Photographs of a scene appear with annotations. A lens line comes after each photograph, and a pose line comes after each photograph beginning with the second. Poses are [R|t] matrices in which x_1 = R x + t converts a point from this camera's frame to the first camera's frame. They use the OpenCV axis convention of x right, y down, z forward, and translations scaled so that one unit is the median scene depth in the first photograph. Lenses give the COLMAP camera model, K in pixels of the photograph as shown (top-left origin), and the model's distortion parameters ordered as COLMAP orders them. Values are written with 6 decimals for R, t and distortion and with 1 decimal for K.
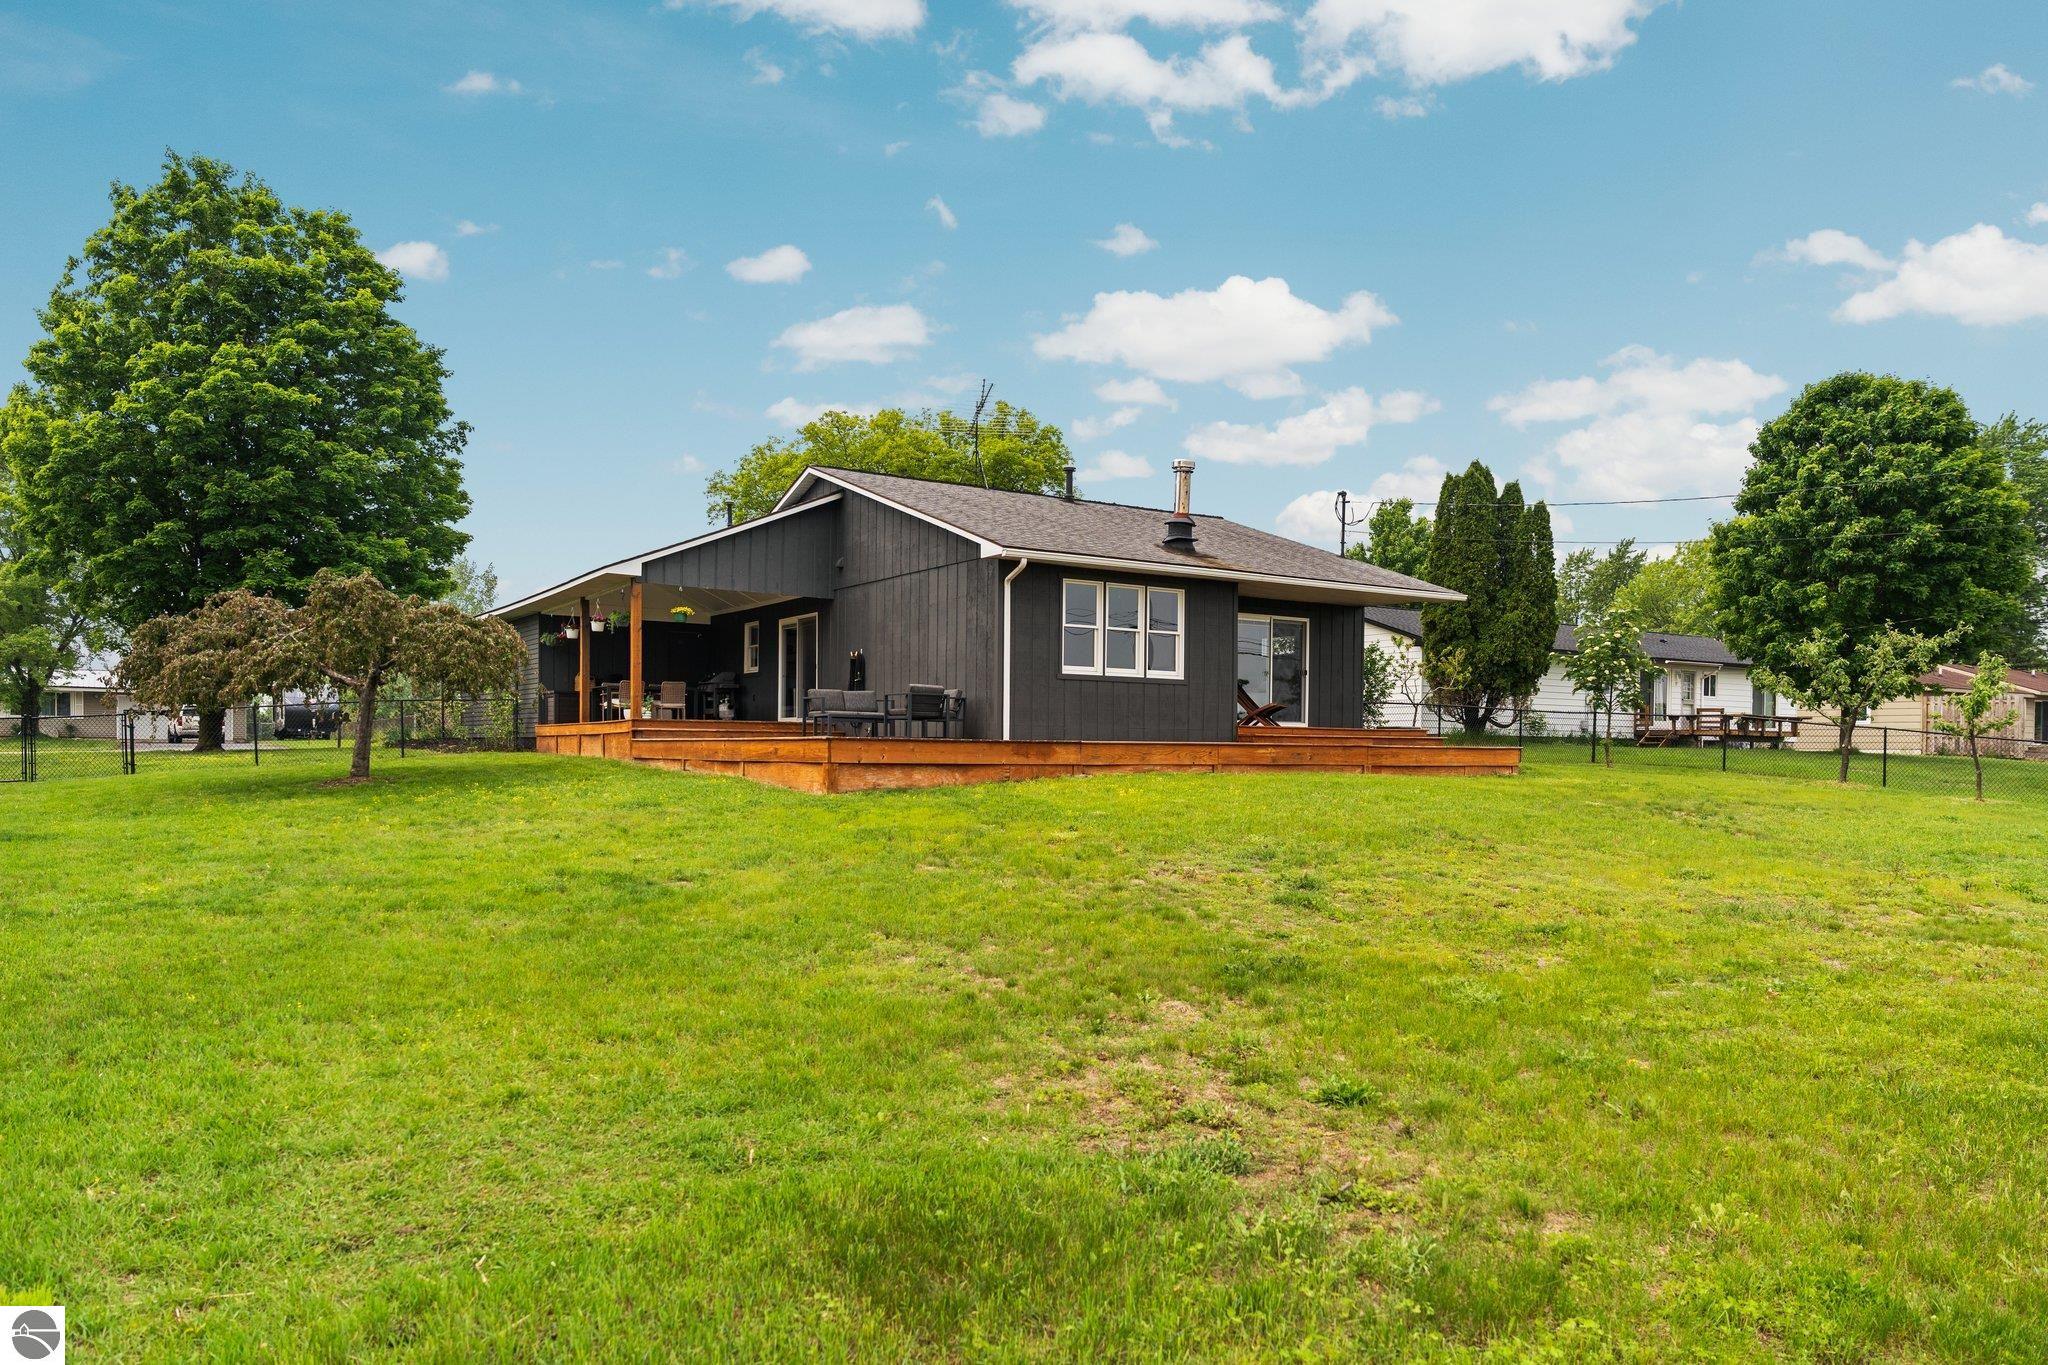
lens RADIAL K [[1453.9, 0, 1031.0], [0, 1453.9, 738.7], [0, 0, 1]] dist [0.091212, -0.025548]
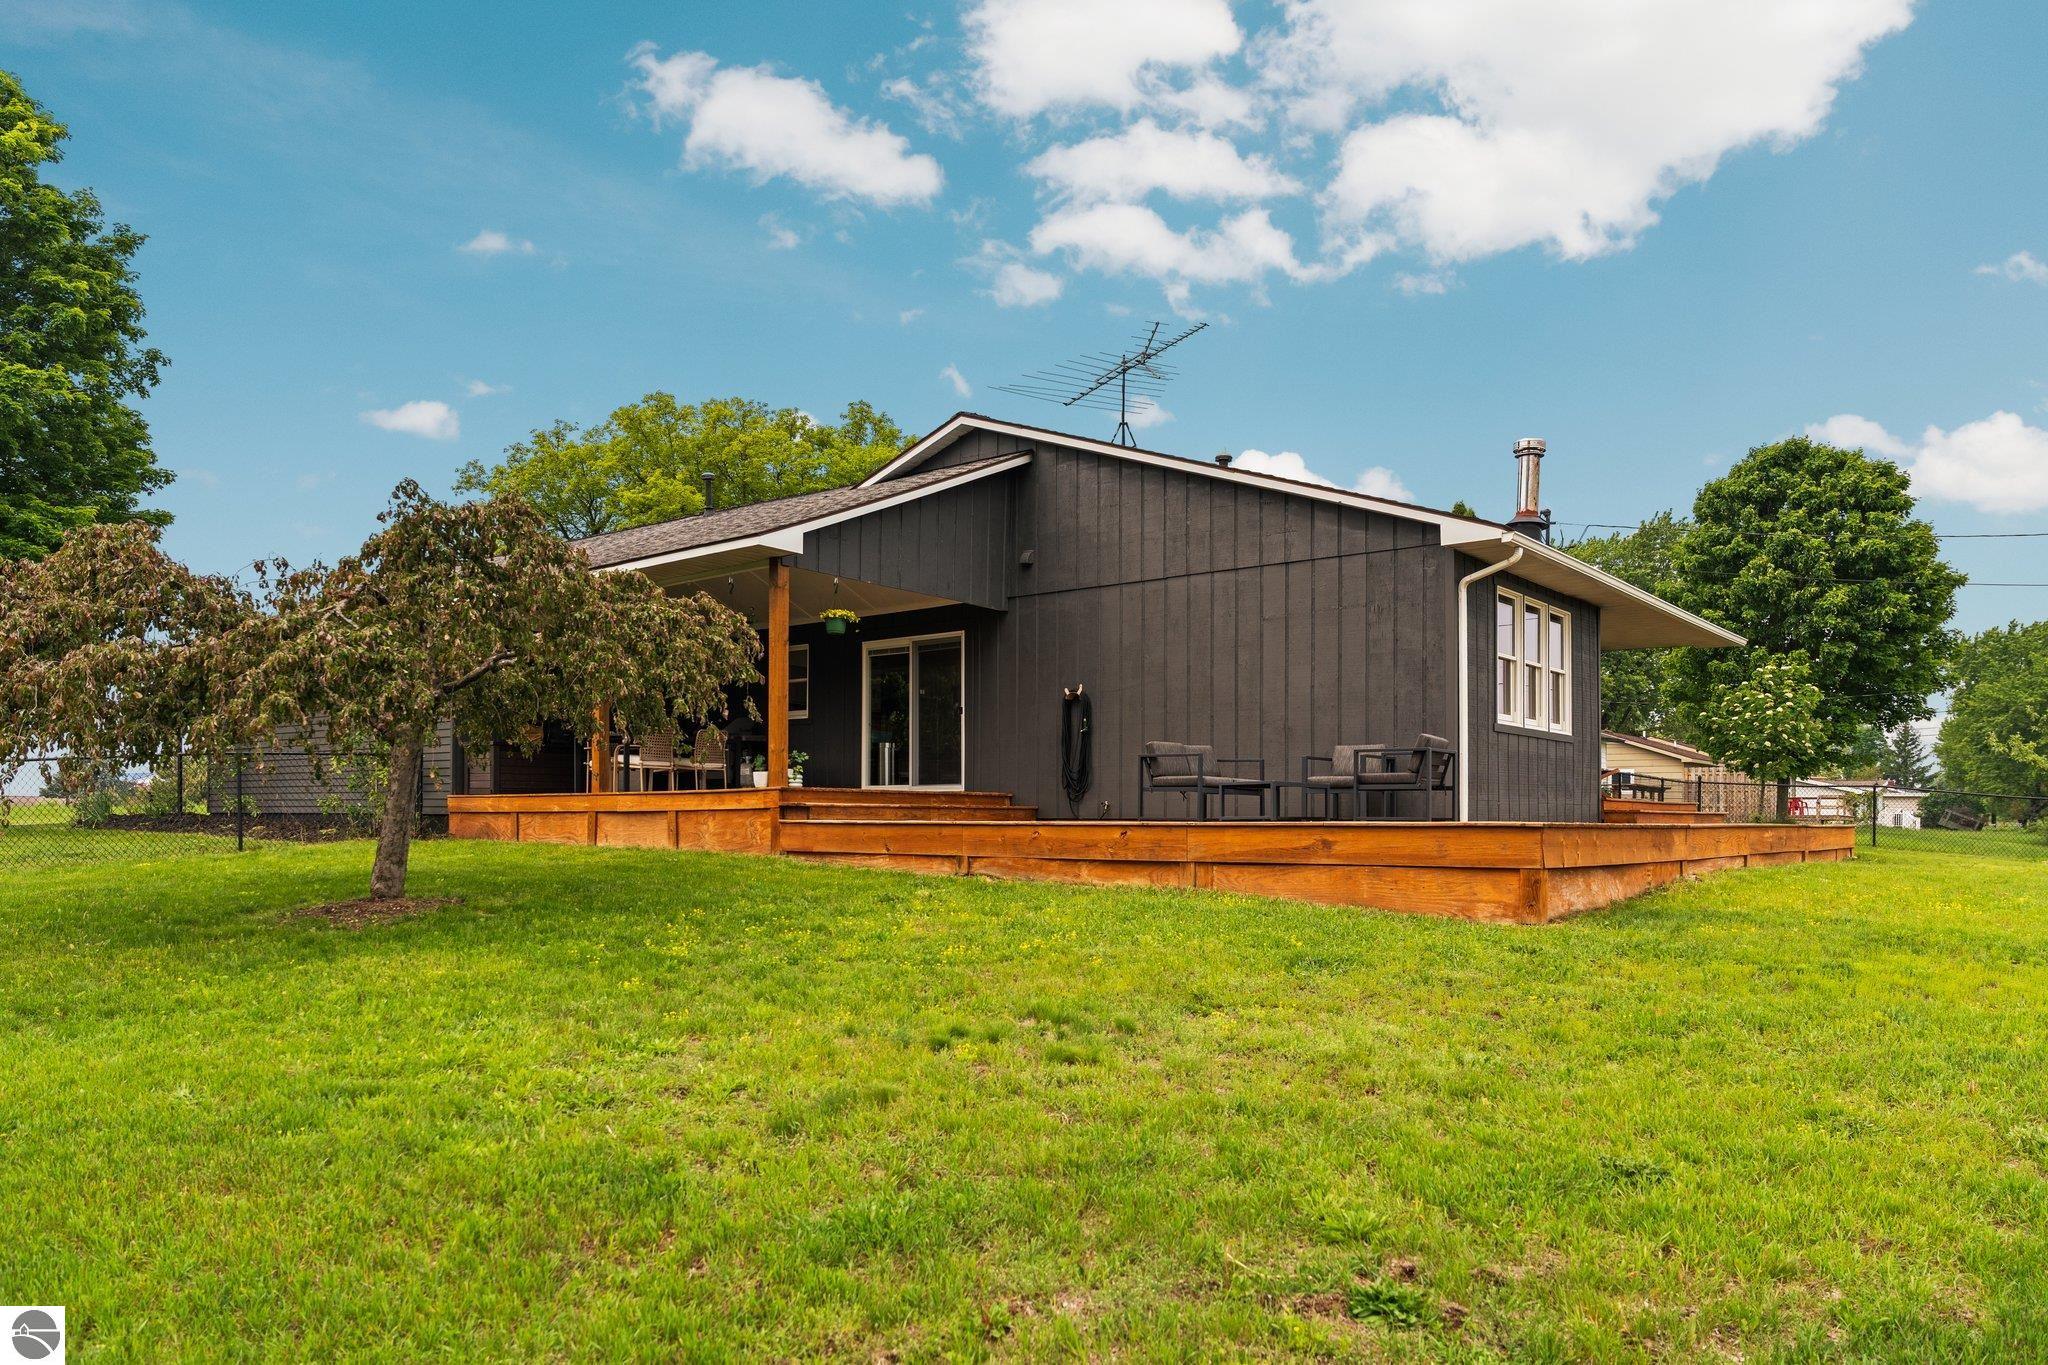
lens RADIAL K [[1453.9, 0, 1038.4], [0, 1453.9, 705.3], [0, 0, 1]] dist [0.091212, -0.025548]
pose [[0.947614, 0.021375, 0.318702, -0.245603], [0.000333, 0.997692, -0.067906, -0.004218], [-0.319417, 0.064454, 0.945420, 0.257495]]
